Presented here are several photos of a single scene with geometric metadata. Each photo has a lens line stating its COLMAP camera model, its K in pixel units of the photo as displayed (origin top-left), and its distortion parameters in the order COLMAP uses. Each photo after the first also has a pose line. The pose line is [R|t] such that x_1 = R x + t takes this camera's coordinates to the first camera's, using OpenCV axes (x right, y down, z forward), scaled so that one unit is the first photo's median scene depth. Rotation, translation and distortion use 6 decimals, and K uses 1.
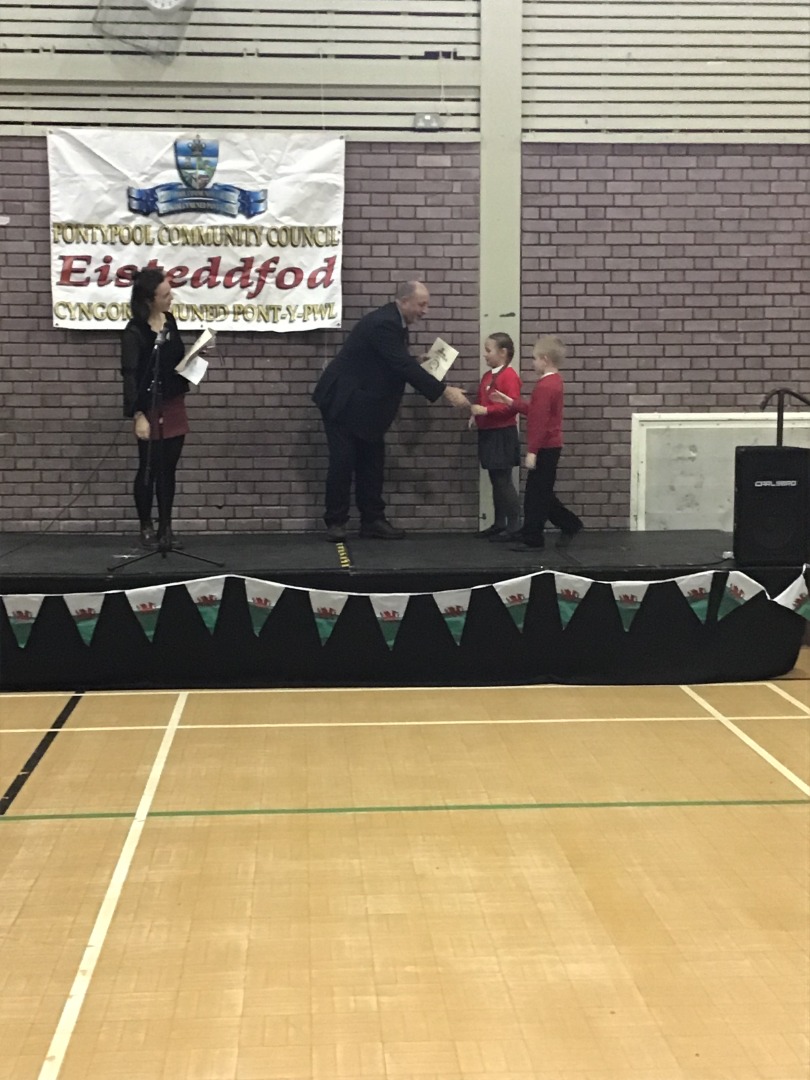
lens RADIAL K [[1532.0, 0, 405.3], [0, 1532.0, 546.8], [0, 0, 1]] dist [0.068008, 0.000000]
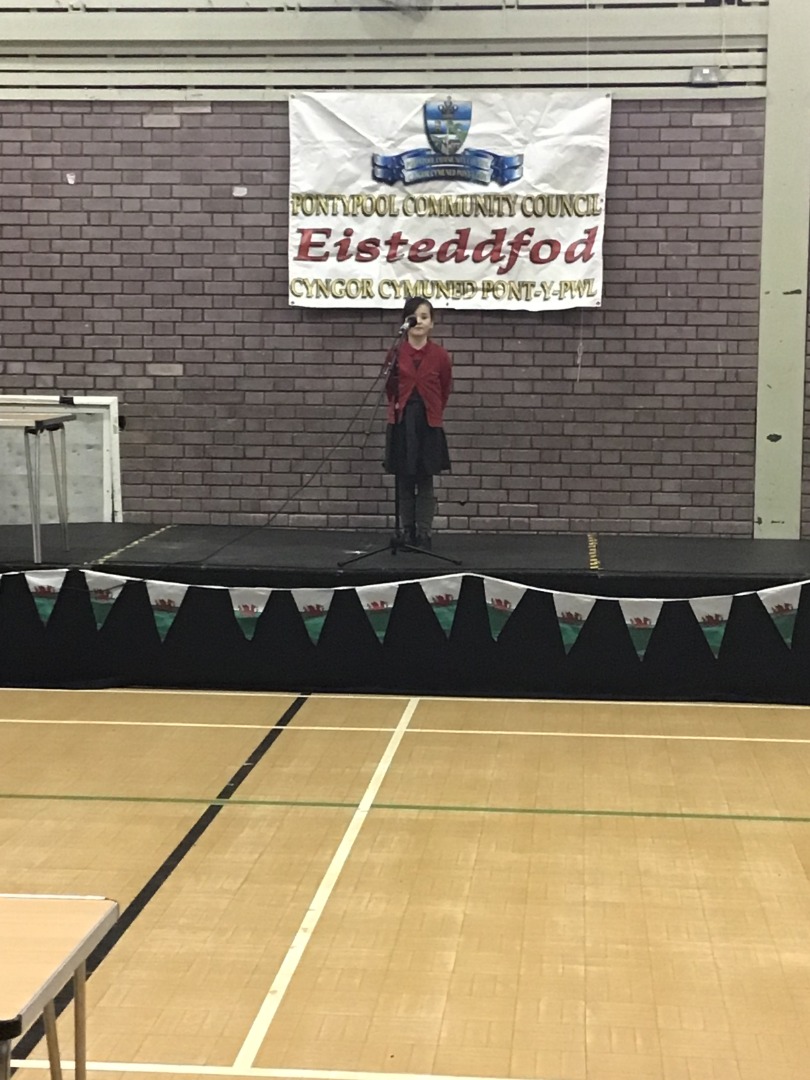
lens RADIAL K [[1832.5, 0, 395.6], [0, 1832.5, 531.9], [0, 0, 1]] dist [0.074922, 0.000000]
pose [[0.986622, 0.023988, -0.161247, 0.015954], [-0.026887, 0.999513, -0.015819, 0.009280], [0.160790, 0.019943, 0.986787, -0.076569]]
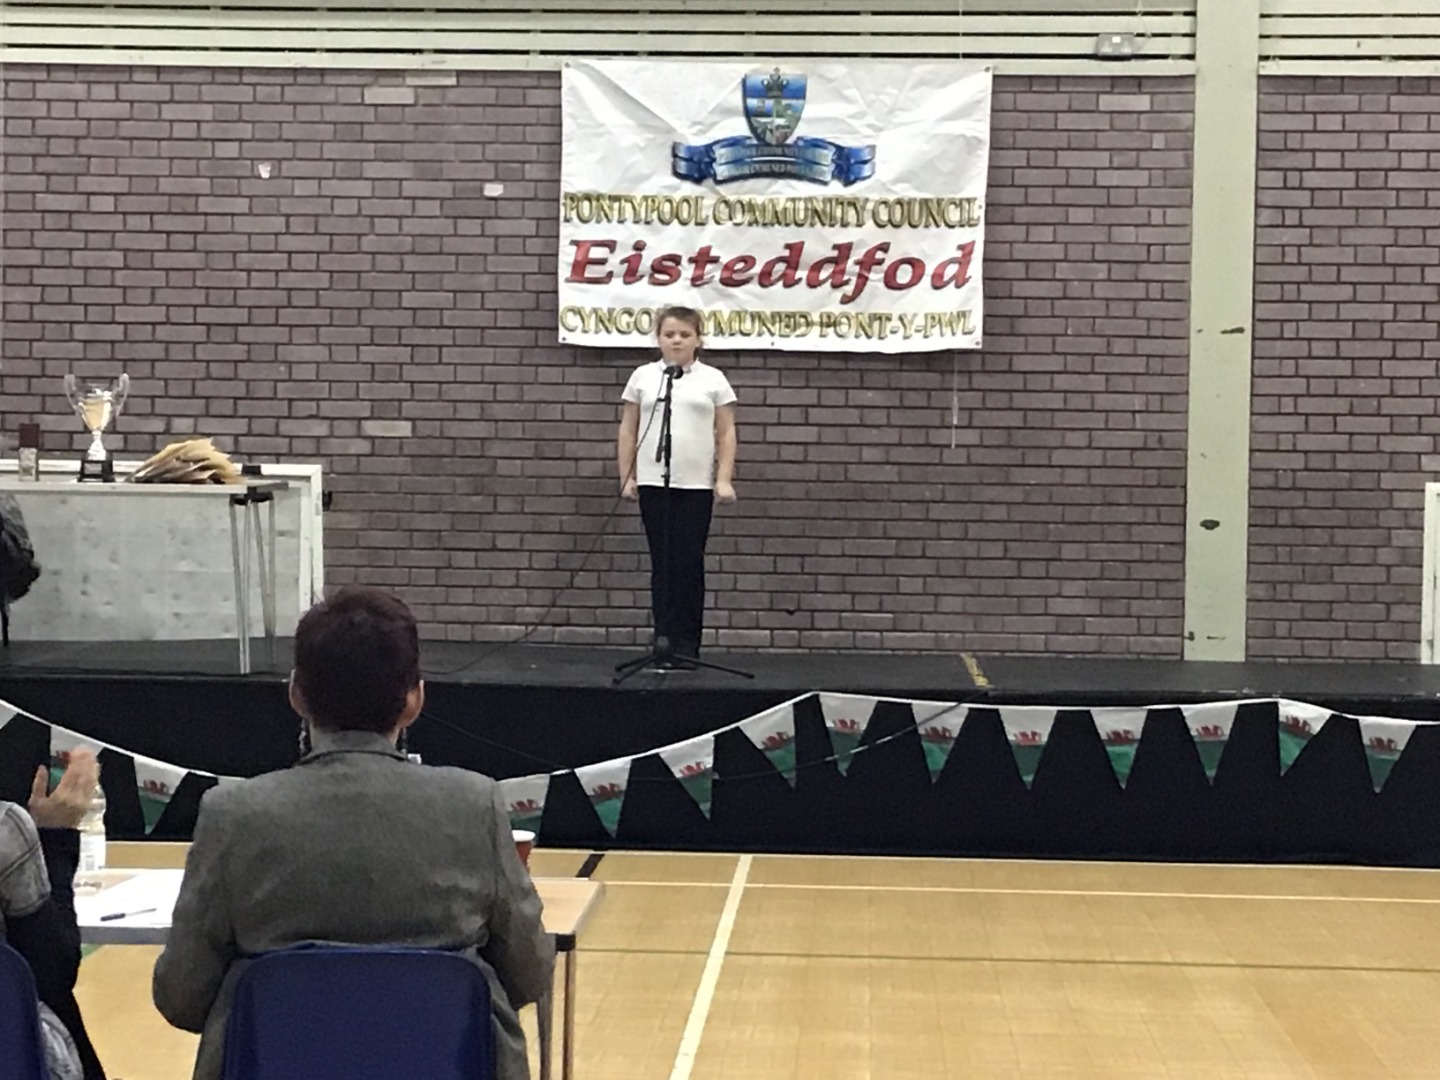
lens RADIAL K [[3413.3, 0, 686.1], [0, 3413.3, 589.2], [0, 0, 1]] dist [0.050202, 0.000000]
pose [[0.990751, 0.021047, -0.134054, 0.033685], [-0.030324, 0.997255, -0.067545, 0.067641], [0.132264, 0.070985, 0.988669, -0.487344]]
